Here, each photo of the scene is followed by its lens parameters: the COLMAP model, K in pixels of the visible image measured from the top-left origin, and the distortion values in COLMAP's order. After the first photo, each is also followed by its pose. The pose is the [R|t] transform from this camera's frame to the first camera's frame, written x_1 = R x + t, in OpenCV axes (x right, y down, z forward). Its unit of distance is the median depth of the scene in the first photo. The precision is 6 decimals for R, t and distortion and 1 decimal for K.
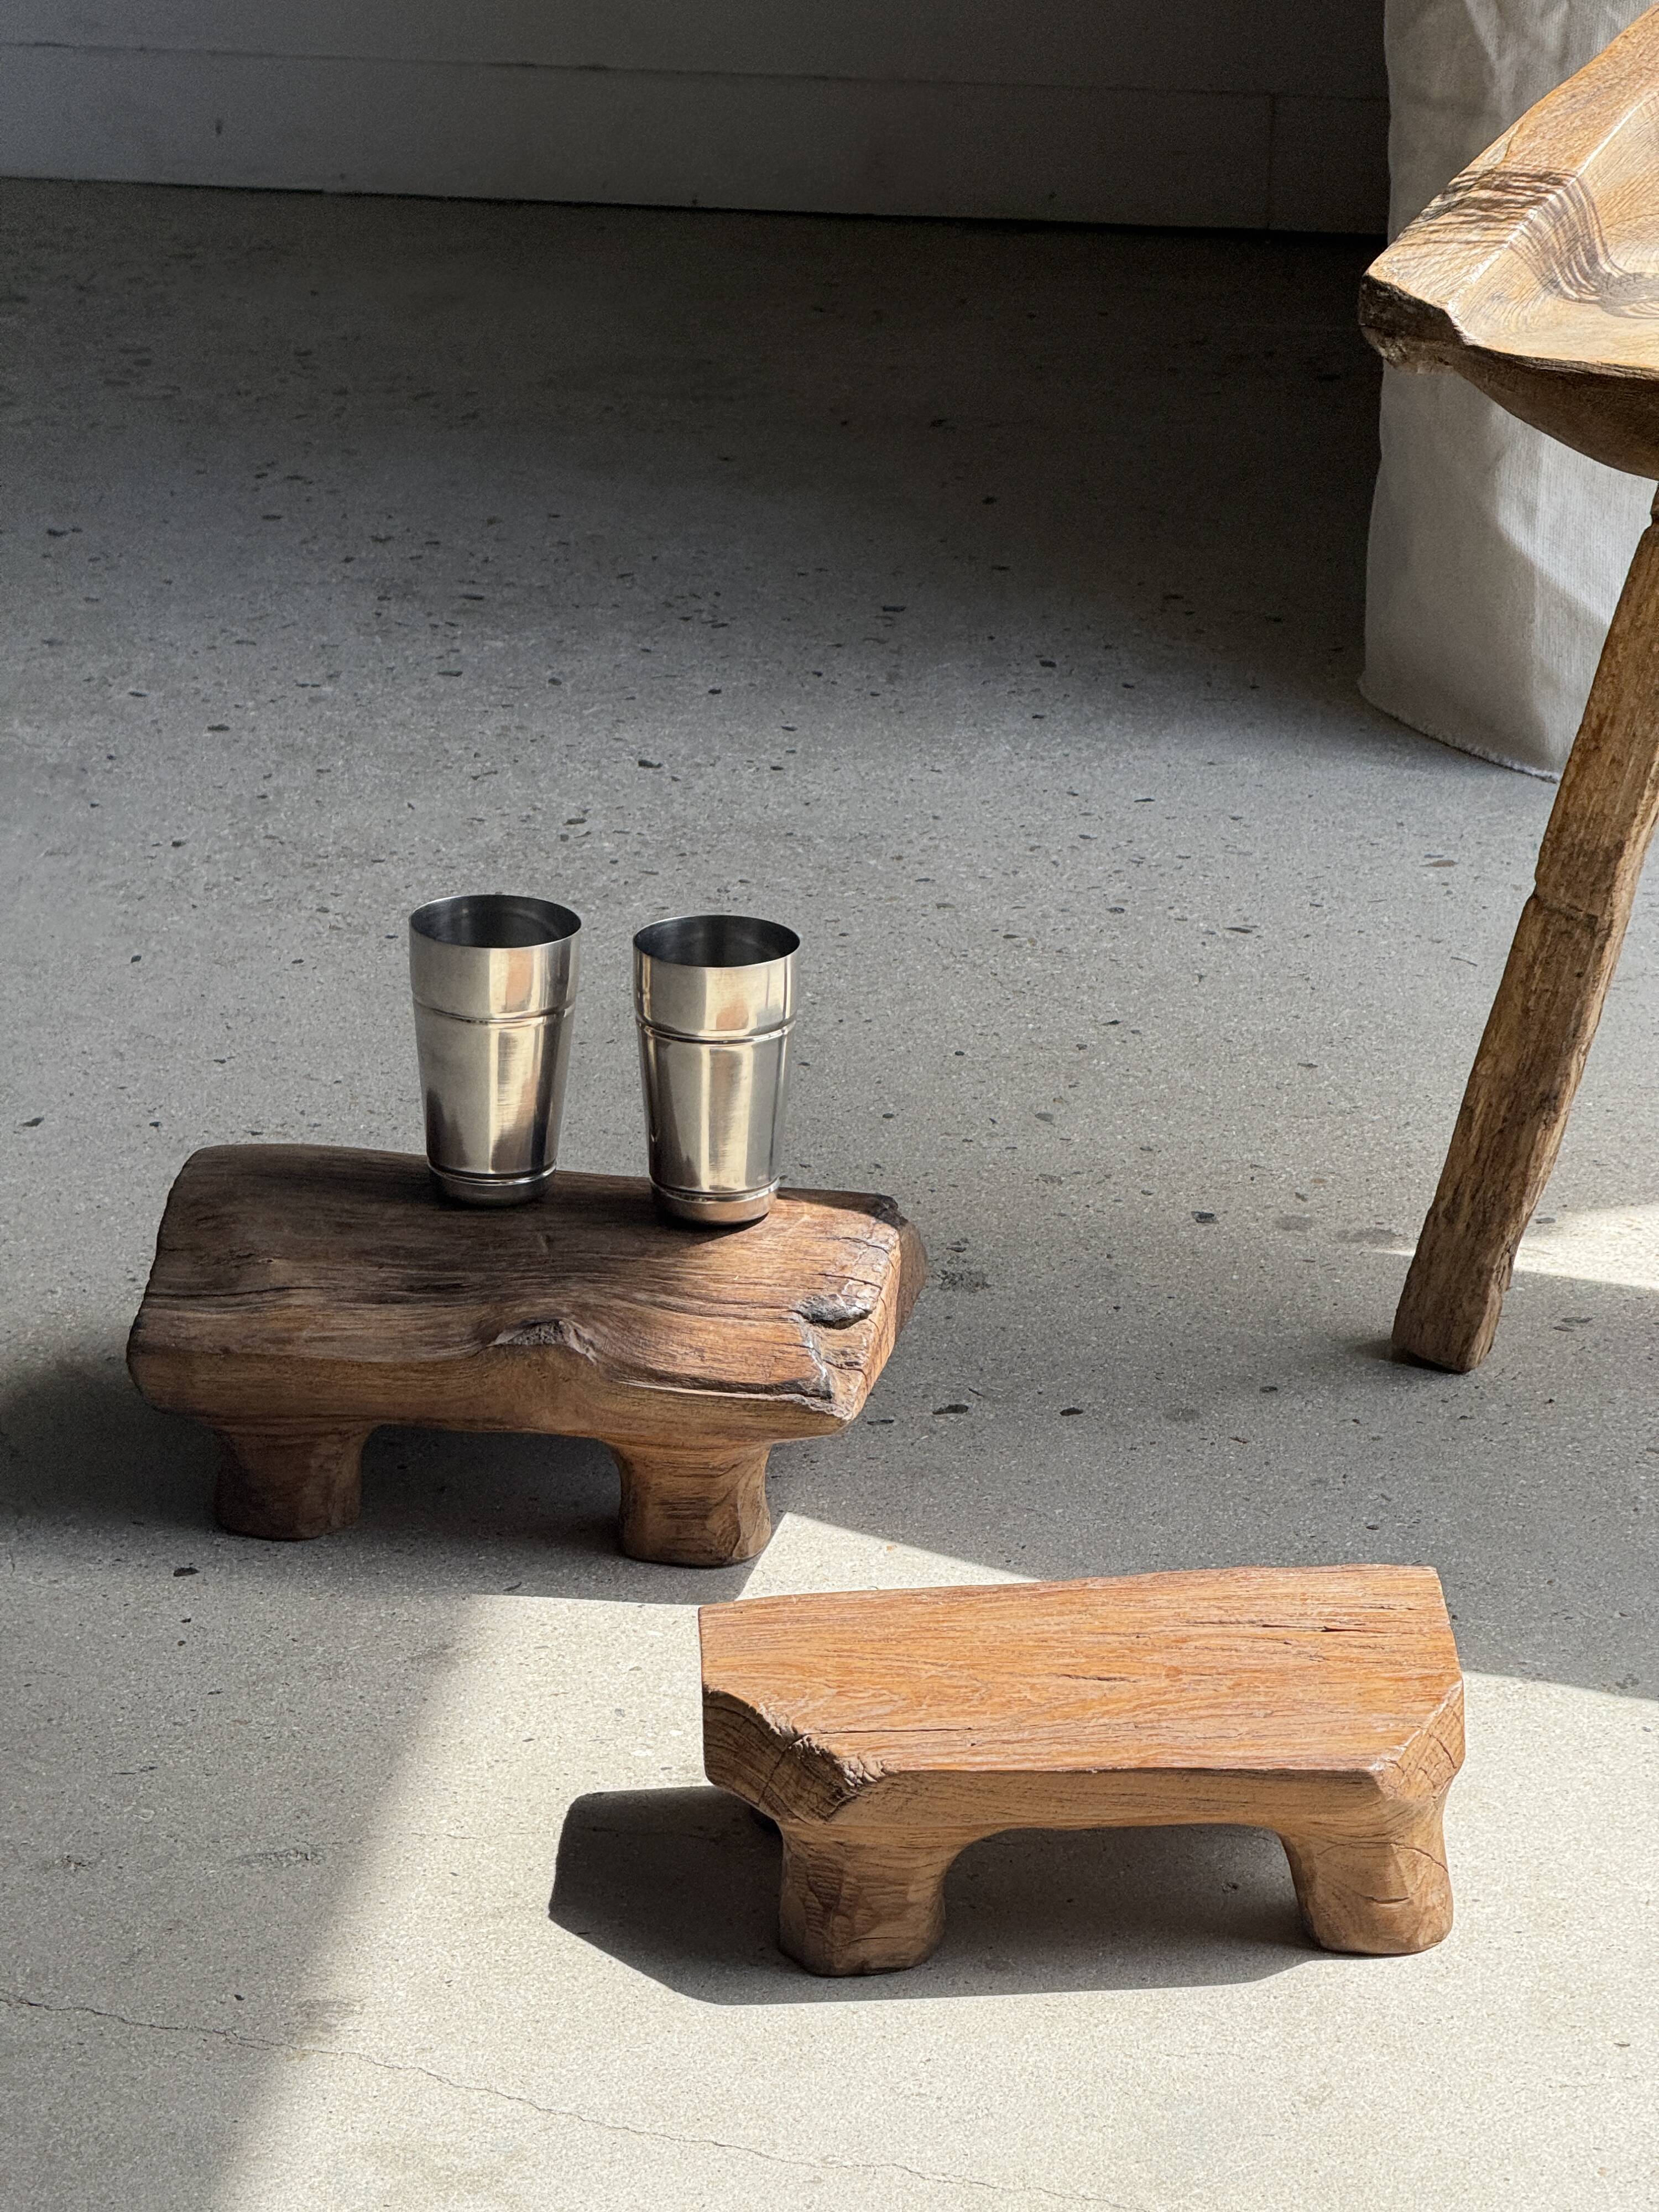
lens RADIAL K [[8043.3, 0, 831.3], [0, 8043.3, 1116.7], [0, 0, 1]] dist [0.228843, -0.517321]
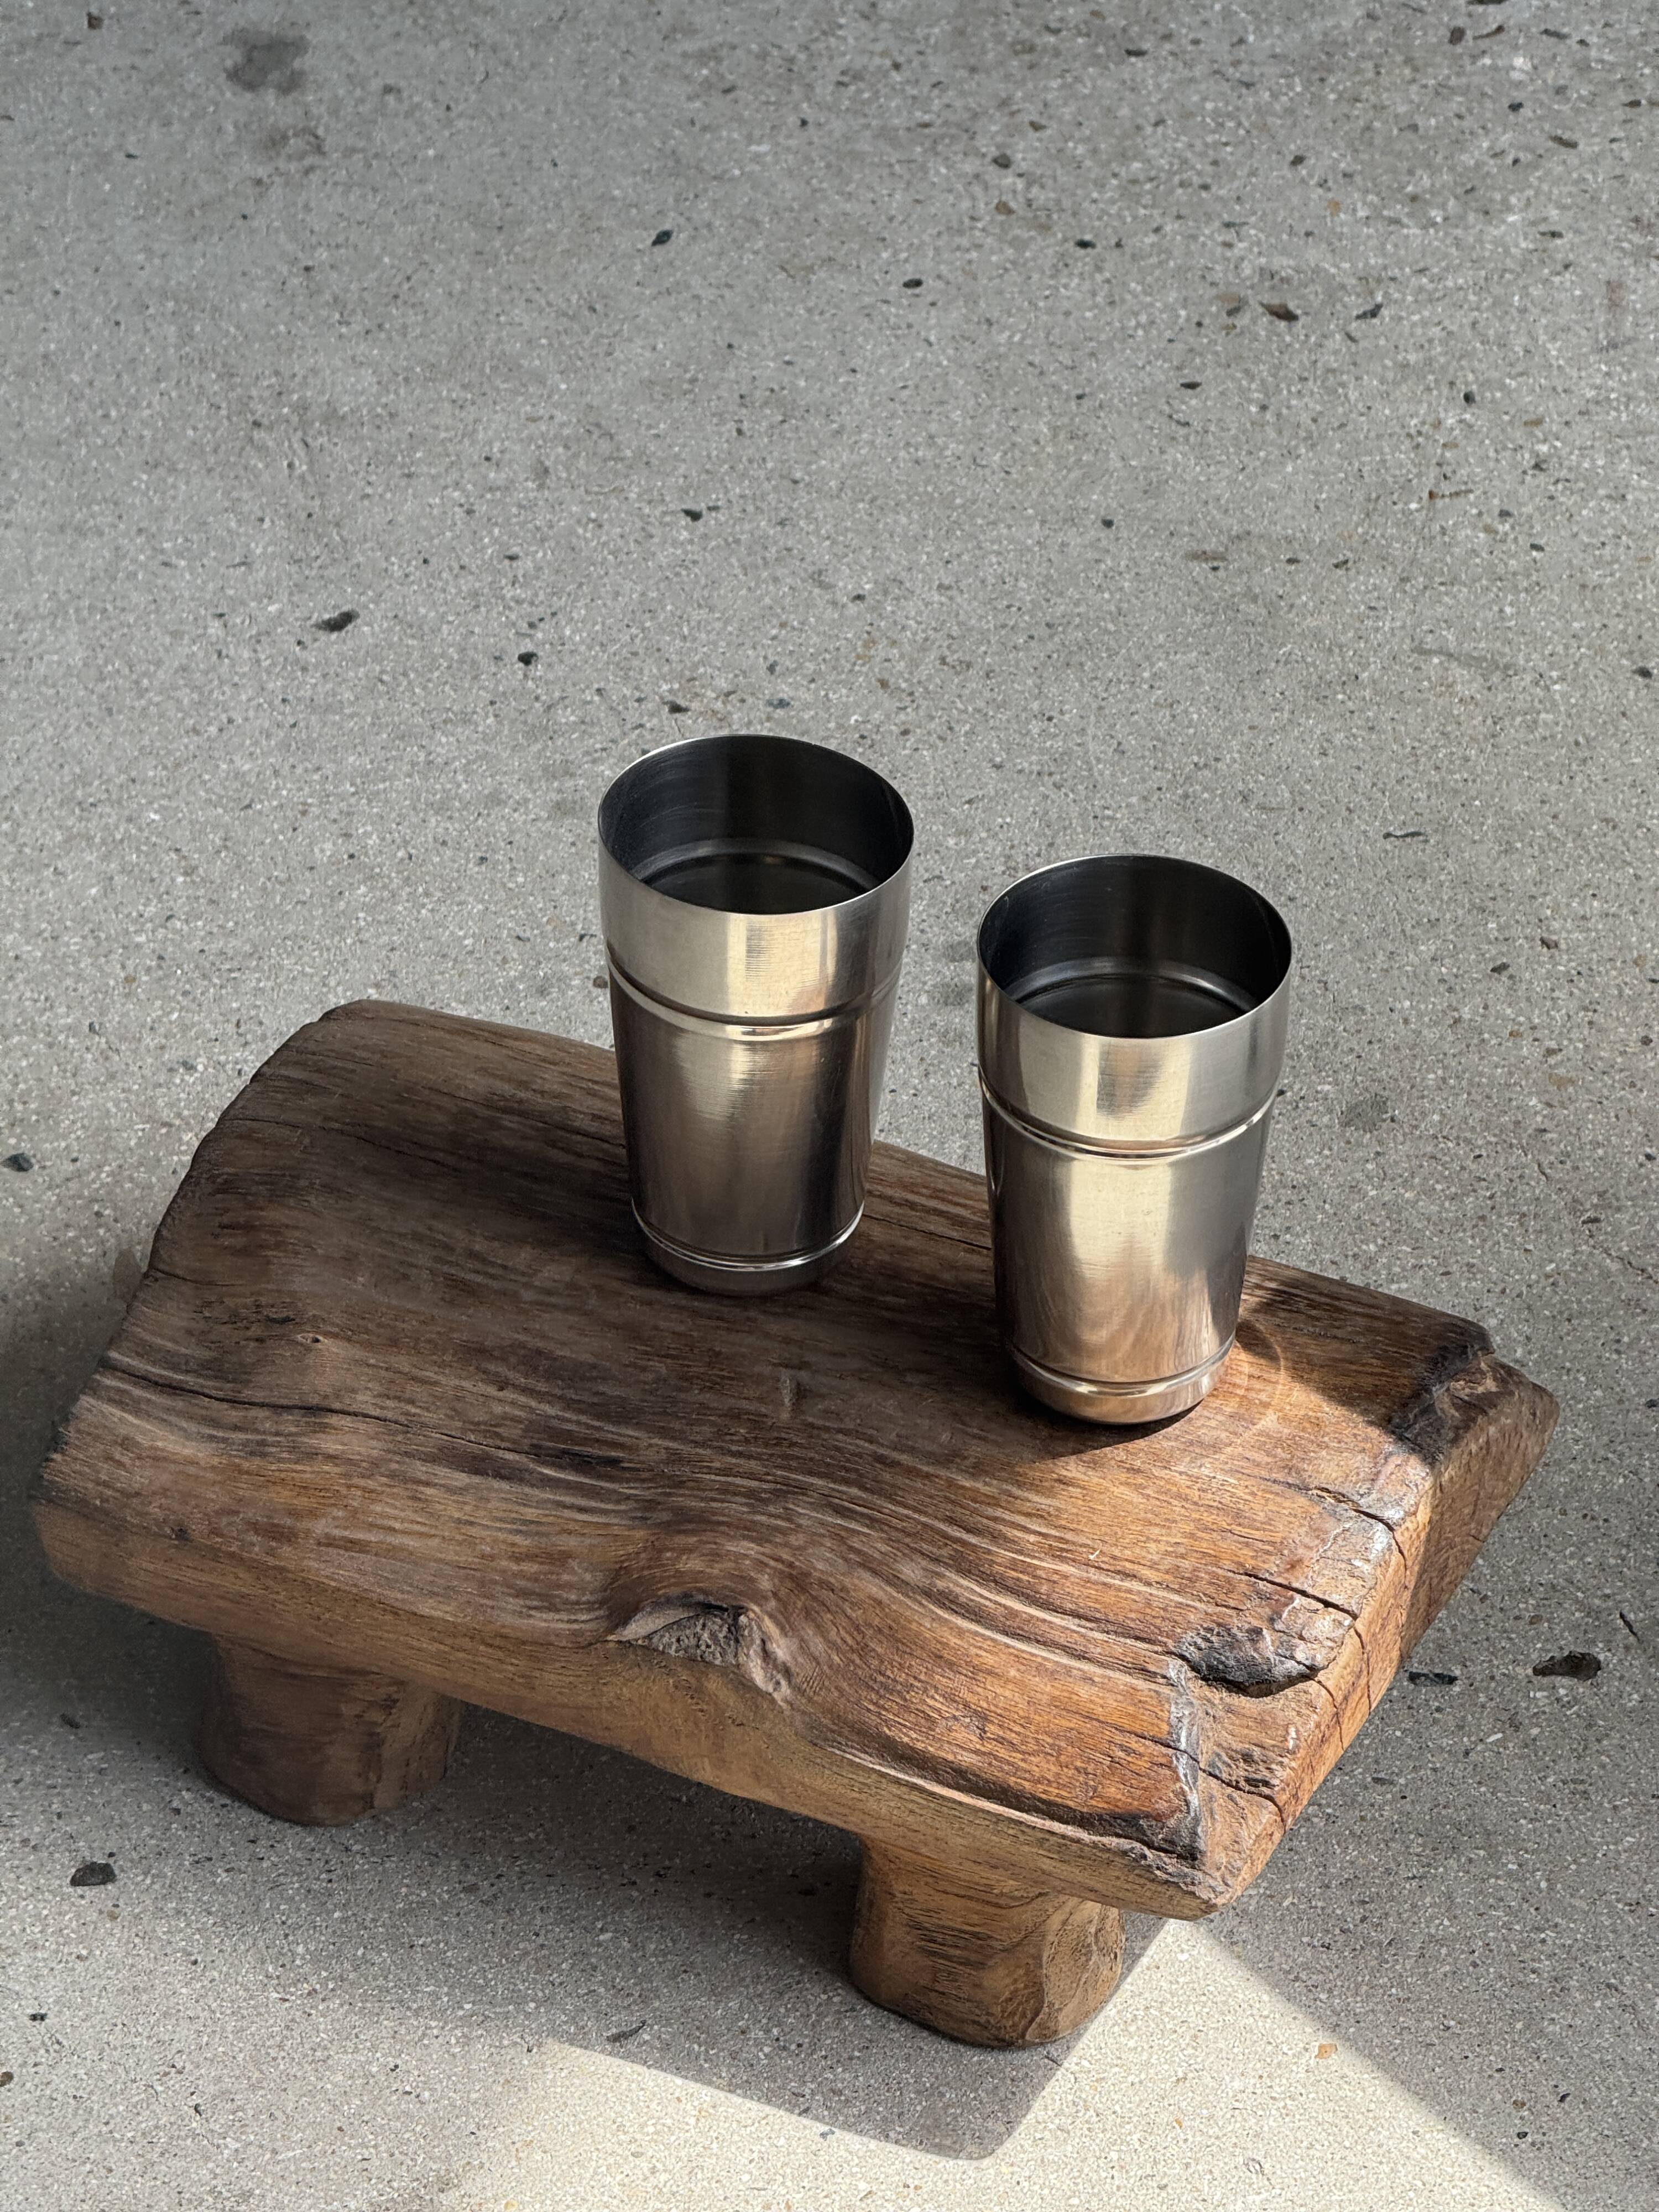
lens RADIAL K [[8043.3, 0, 831.3], [0, 8043.3, 1116.7], [0, 0, 1]] dist [0.228843, -0.517321]
pose [[0.961222, 0.167260, -0.219265, 0.085404], [-0.095724, 0.948005, 0.303520, -0.171392], [0.258630, -0.270761, 0.927253, 0.499250]]
